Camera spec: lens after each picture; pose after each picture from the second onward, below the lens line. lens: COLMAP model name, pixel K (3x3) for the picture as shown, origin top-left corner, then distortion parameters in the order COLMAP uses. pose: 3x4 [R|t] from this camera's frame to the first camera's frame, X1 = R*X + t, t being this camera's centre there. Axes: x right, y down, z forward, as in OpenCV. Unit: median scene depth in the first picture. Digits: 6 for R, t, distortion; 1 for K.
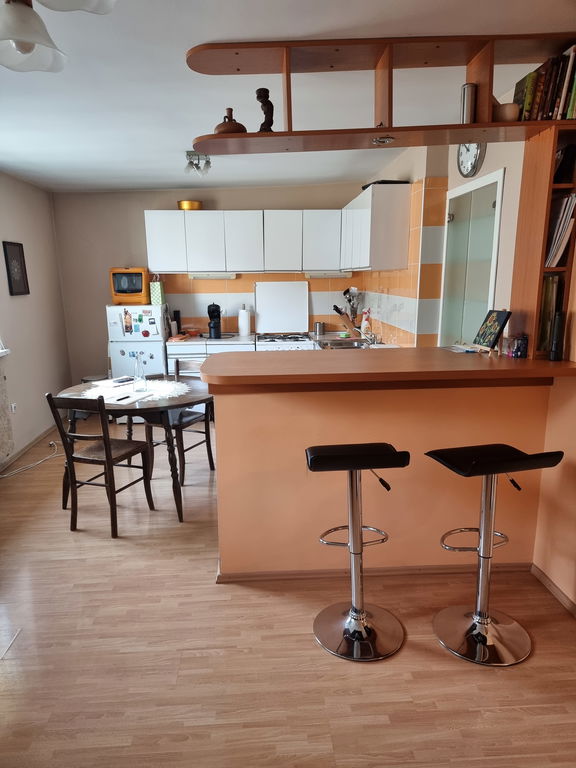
lens RADIAL K [[529.9, 0, 278.0], [0, 529.9, 395.4], [0, 0, 1]] dist [0.091124, -0.076796]
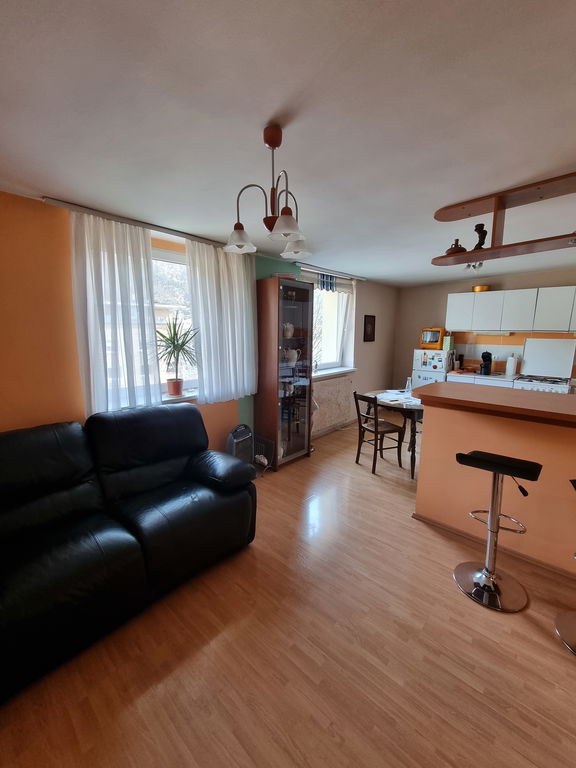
lens RADIAL K [[316.0, 0, 288.0], [0, 316.0, 384.0], [0, 0, 1]] dist [-0.005203, 0.000356]
pose [[0.701812, 0.136689, -0.699125, 0.124163], [-0.170599, 0.985109, 0.021347, -0.007297], [0.691633, 0.104289, 0.714680, -0.008808]]
